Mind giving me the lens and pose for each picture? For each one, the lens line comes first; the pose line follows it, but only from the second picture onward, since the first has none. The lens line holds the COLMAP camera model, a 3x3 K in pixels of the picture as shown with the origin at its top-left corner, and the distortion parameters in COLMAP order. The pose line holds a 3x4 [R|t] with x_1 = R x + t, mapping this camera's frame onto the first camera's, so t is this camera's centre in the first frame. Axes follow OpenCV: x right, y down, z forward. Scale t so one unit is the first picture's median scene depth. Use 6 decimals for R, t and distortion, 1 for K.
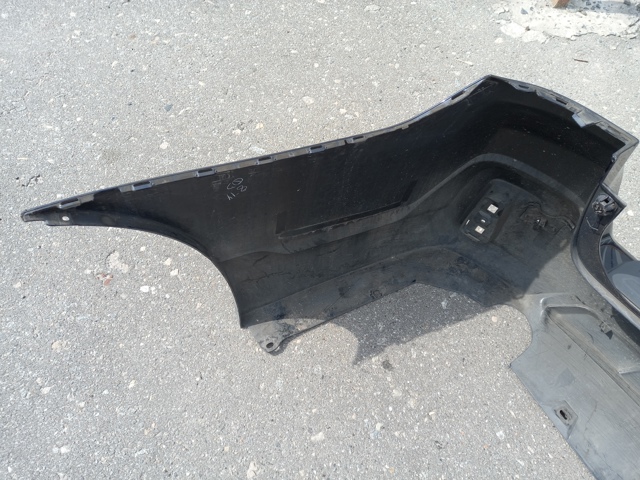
lens RADIAL K [[471.9, 0, 321.1], [0, 471.9, 237.6], [0, 0, 1]] dist [0.082227, -0.058093]
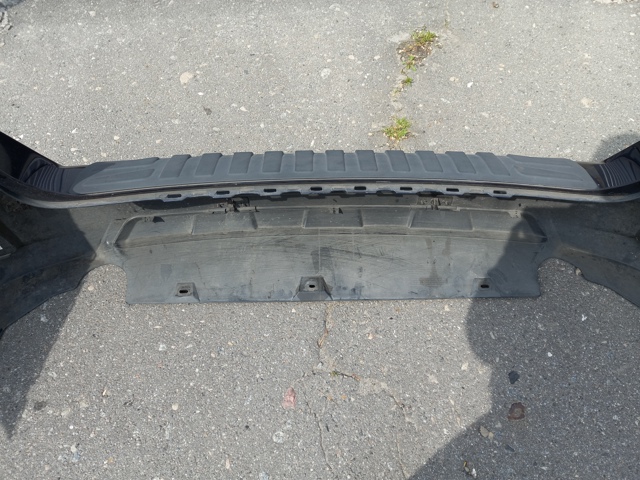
lens RADIAL K [[471.9, 0, 320.9], [0, 471.9, 244.9], [0, 0, 1]] dist [0.082227, -0.058093]
pose [[0.500102, -0.757616, 0.419422, 0.256925], [0.771711, 0.609651, 0.181076, 0.328147], [-0.392887, 0.233116, 0.889549, -0.173855]]
